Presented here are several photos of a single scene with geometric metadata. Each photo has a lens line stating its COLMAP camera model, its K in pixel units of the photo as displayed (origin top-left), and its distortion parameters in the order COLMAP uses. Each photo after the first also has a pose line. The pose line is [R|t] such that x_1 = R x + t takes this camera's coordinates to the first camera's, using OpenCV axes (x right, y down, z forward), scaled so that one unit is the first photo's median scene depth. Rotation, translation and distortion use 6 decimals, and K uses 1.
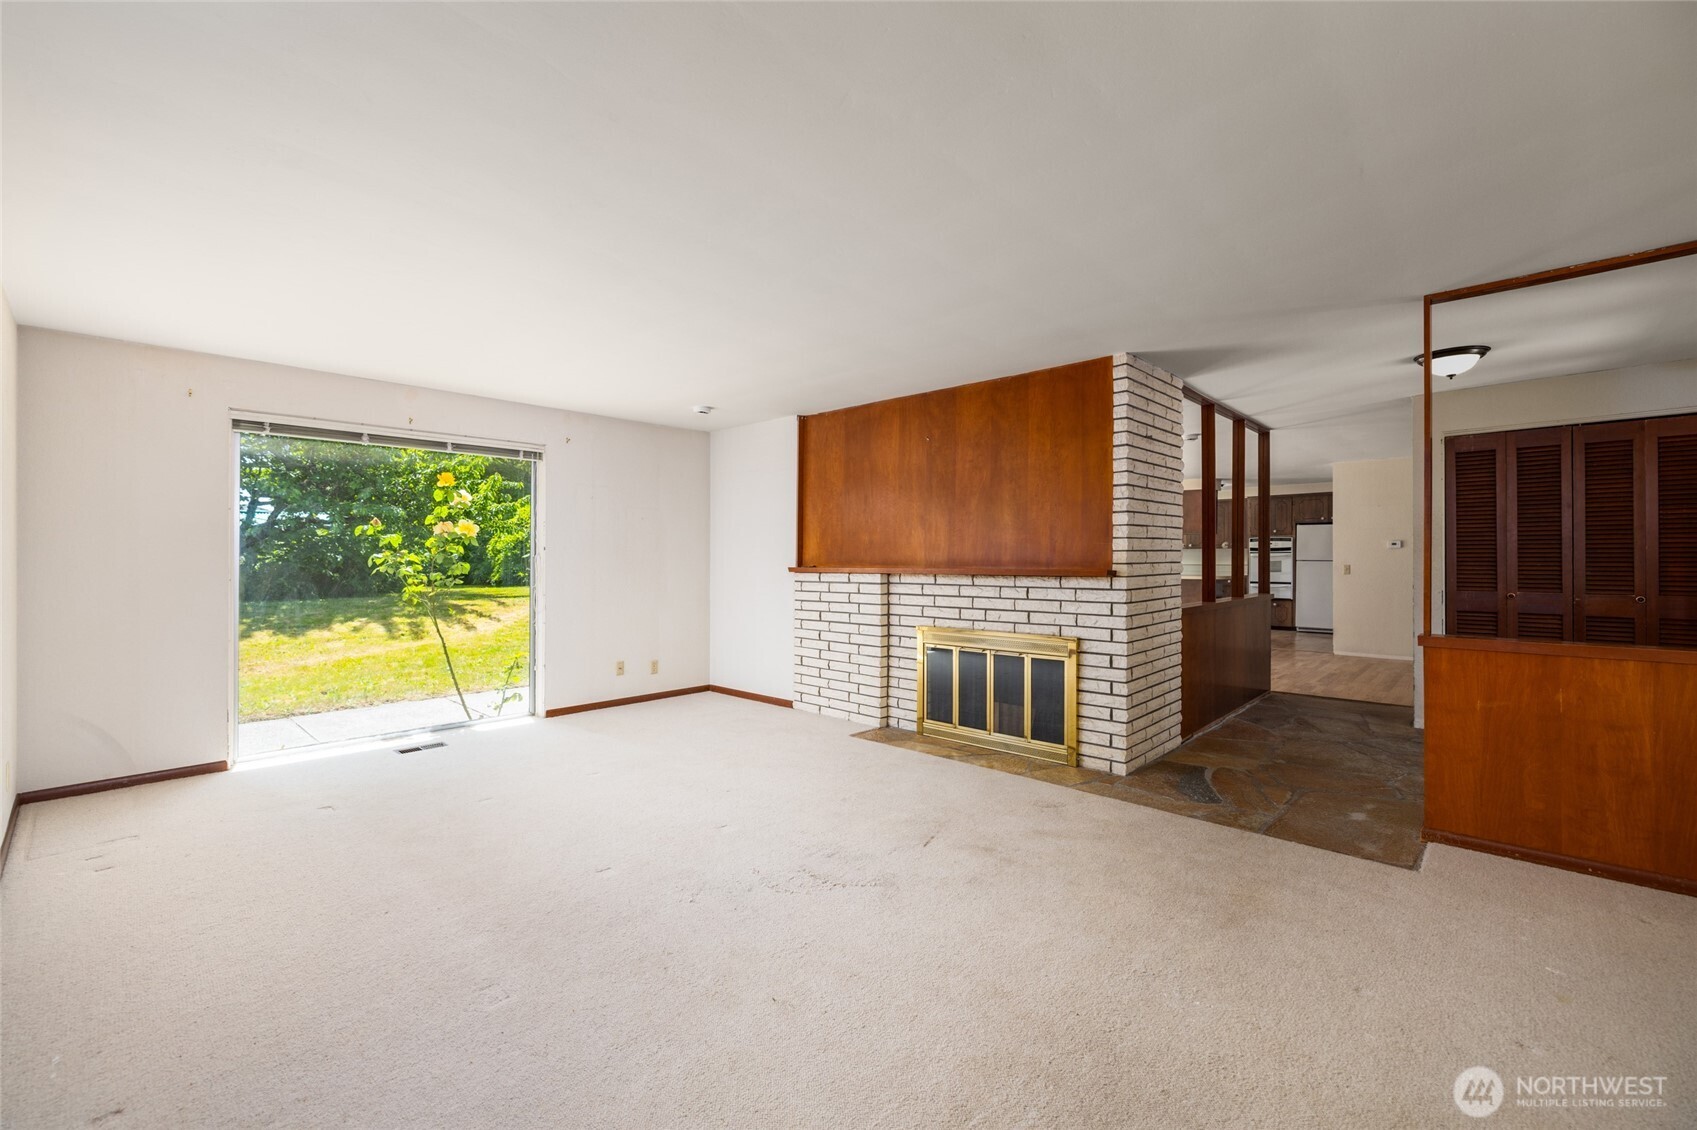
lens RADIAL K [[713.0, 0, 842.2], [0, 713.0, 560.1], [0, 0, 1]] dist [0.001475, 0.001118]
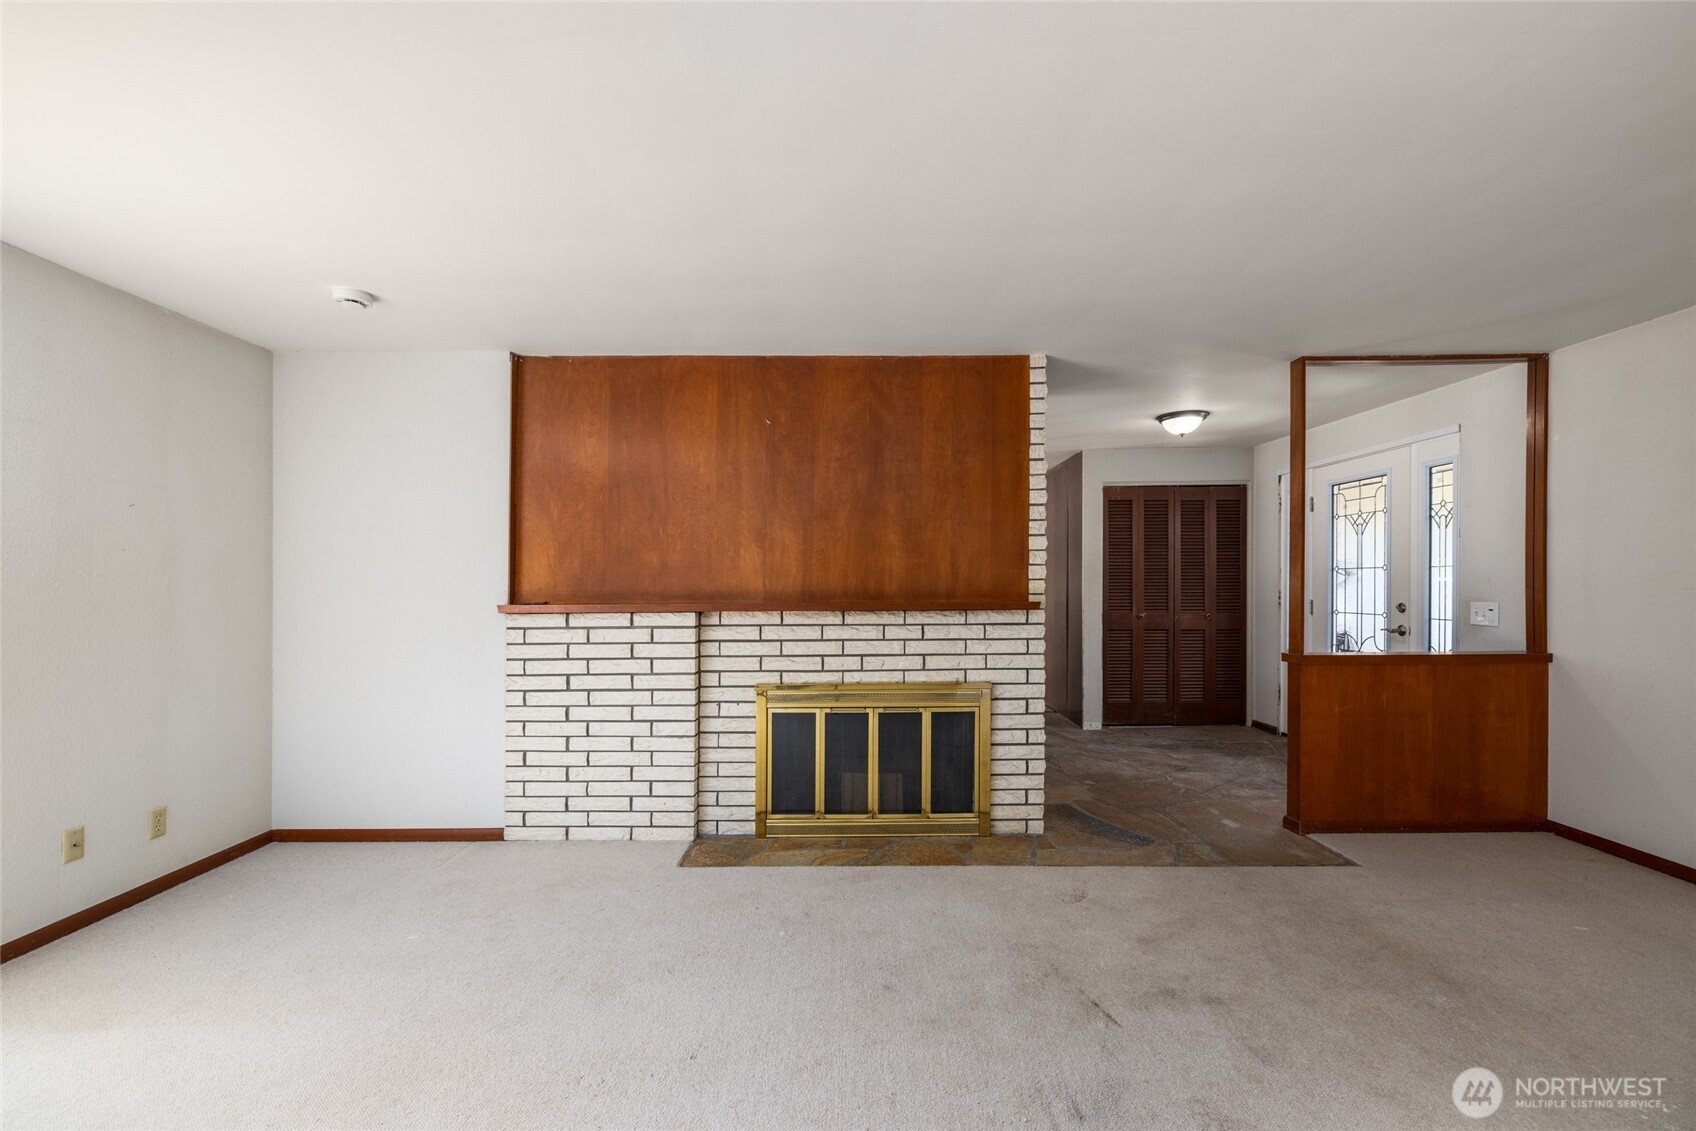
lens RADIAL K [[723.3, 0, 848.4], [0, 723.3, 590.3], [0, 0, 1]] dist [0.000196, 0.000329]
pose [[0.724734, -0.006536, 0.688998, -0.342548], [0.005153, 0.999978, 0.004066, -0.003895], [-0.689010, 0.000604, 0.724752, 0.446323]]
